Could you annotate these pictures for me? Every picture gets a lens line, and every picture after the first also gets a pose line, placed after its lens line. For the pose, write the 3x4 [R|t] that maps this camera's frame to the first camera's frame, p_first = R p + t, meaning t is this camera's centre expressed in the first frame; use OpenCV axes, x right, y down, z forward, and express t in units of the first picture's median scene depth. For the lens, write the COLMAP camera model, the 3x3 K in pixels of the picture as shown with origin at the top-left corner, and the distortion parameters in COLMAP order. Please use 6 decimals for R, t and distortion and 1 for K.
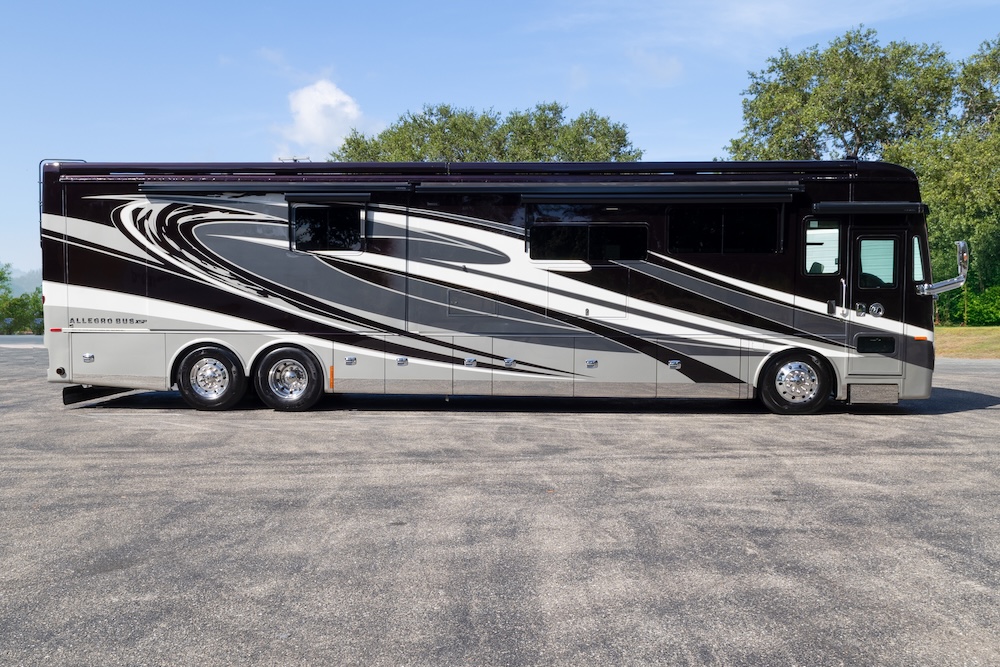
lens RADIAL K [[824.6, 0, 500.0], [0, 824.6, 333.5], [0, 0, 1]] dist [0.032617, -0.004145]
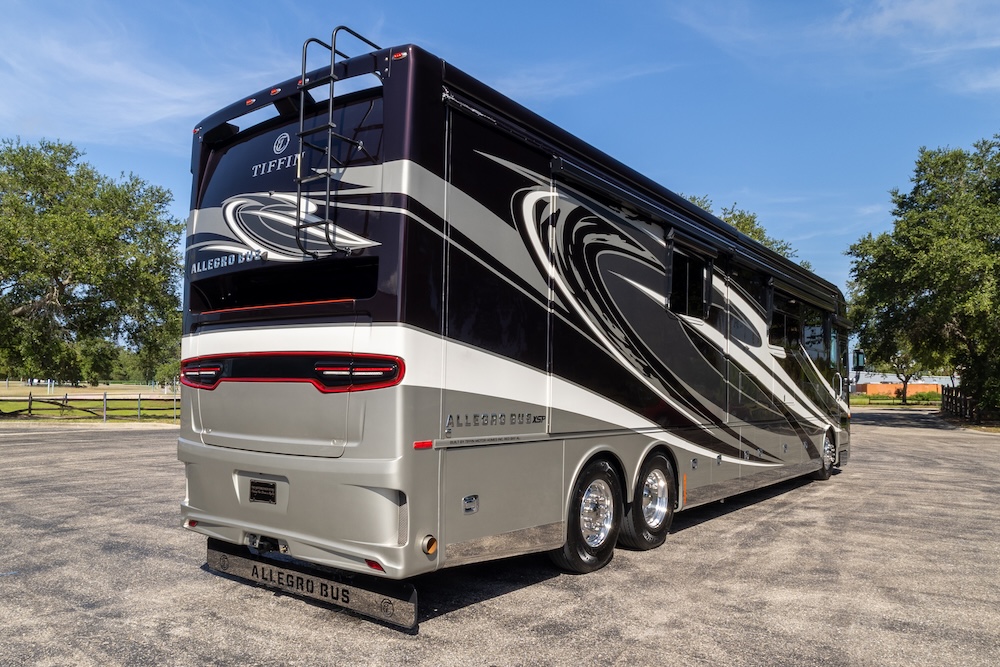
lens RADIAL K [[721.6, 0, 502.1], [0, 721.6, 373.7], [0, 0, 1]] dist [0.030314, 0.000119]
pose [[0.537983, 0.027245, 0.842515, -0.857452], [0.030093, 0.998220, -0.051496, -0.020808], [-0.842418, 0.053058, 0.536206, 0.812093]]
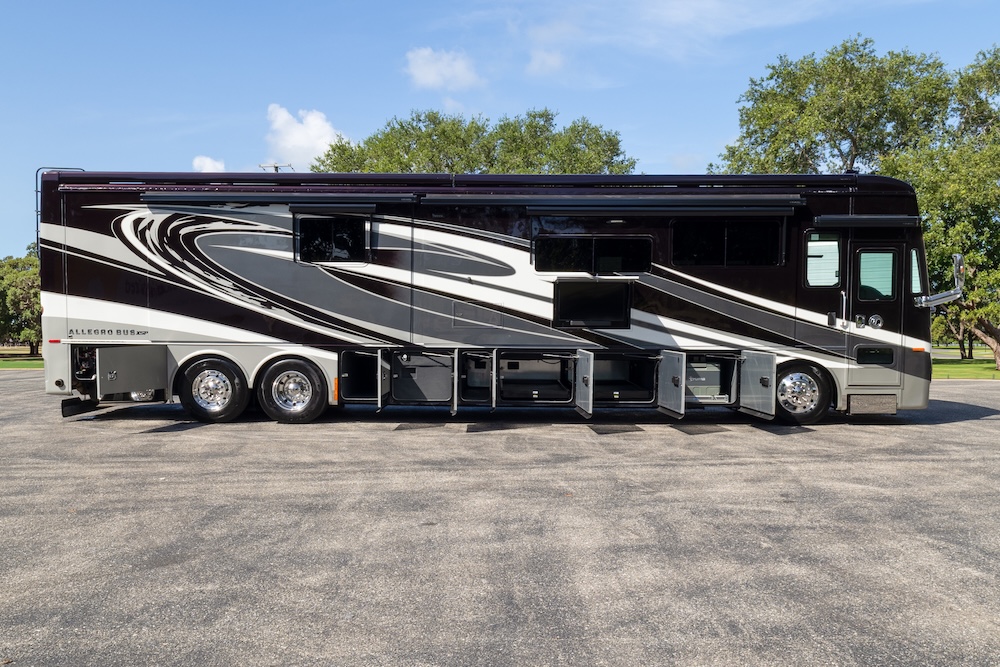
lens RADIAL K [[866.3, 0, 503.5], [0, 866.3, 352.1], [0, 0, 1]] dist [0.031502, 0.008877]
pose [[0.999596, 0.000124, 0.028423, -0.032328], [-0.000250, 0.999990, 0.004403, 0.004040], [-0.028422, -0.004408, 0.999586, -0.054085]]
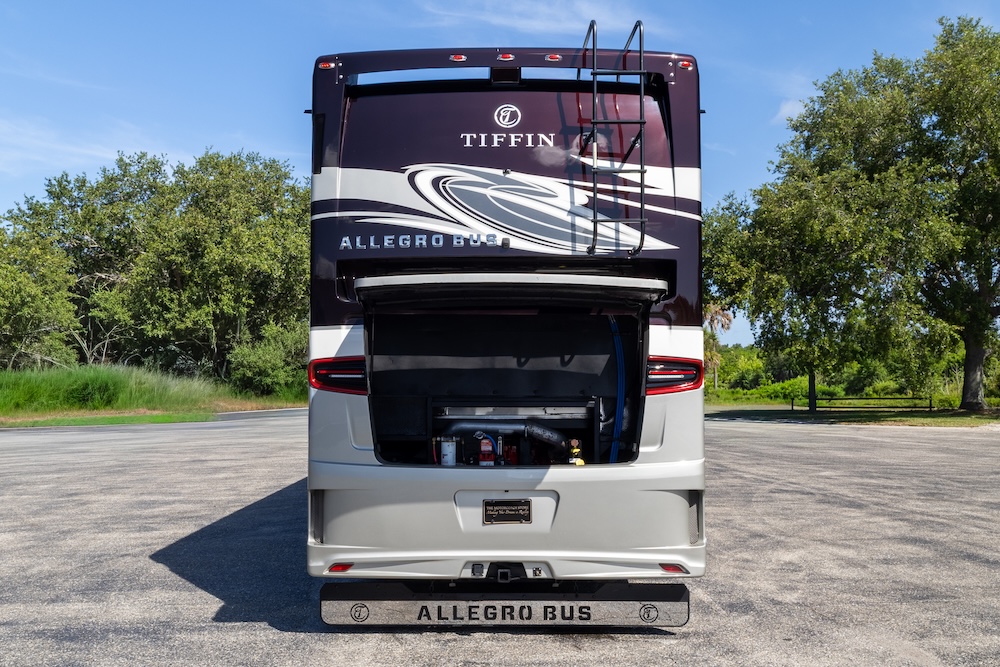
lens RADIAL K [[866.3, 0, 503.5], [0, 866.3, 352.1], [0, 0, 1]] dist [0.031502, 0.008877]
pose [[-0.087140, 0.032296, 0.995672, -1.015593], [0.054222, 0.998147, -0.027631, -0.046749], [-0.994719, 0.051579, -0.088730, 1.188619]]
